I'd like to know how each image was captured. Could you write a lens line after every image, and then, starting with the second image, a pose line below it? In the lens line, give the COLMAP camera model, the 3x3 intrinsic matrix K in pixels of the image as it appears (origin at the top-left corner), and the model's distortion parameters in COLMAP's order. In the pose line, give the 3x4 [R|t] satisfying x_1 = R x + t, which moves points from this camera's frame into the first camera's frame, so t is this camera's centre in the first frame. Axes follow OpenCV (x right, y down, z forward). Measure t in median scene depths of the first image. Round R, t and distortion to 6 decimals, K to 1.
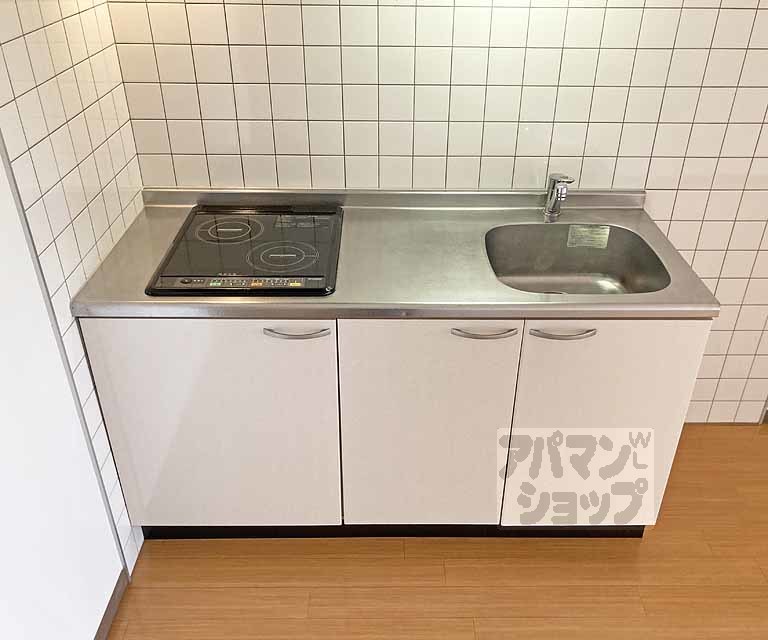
lens RADIAL K [[695.1, 0, 384.0], [0, 695.1, 320.0], [0, 0, 1]] dist [0.006876, 0.002231]
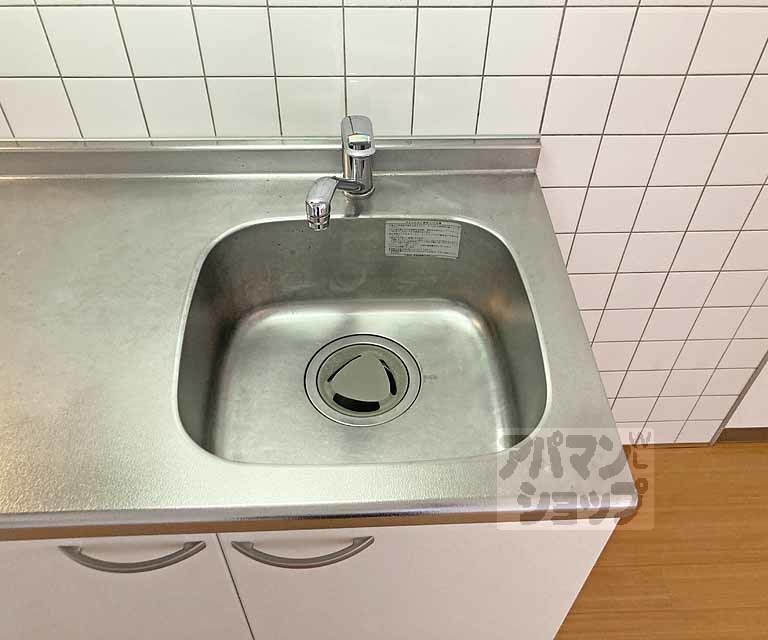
lens RADIAL K [[695.1, 0, 384.0], [0, 695.1, 320.0], [0, 0, 1]] dist [0.006876, 0.002231]
pose [[0.998994, -0.027805, 0.035172, 0.242647], [0.016875, 0.959970, 0.279593, -0.206344], [-0.041538, -0.278719, 0.959474, 0.481693]]
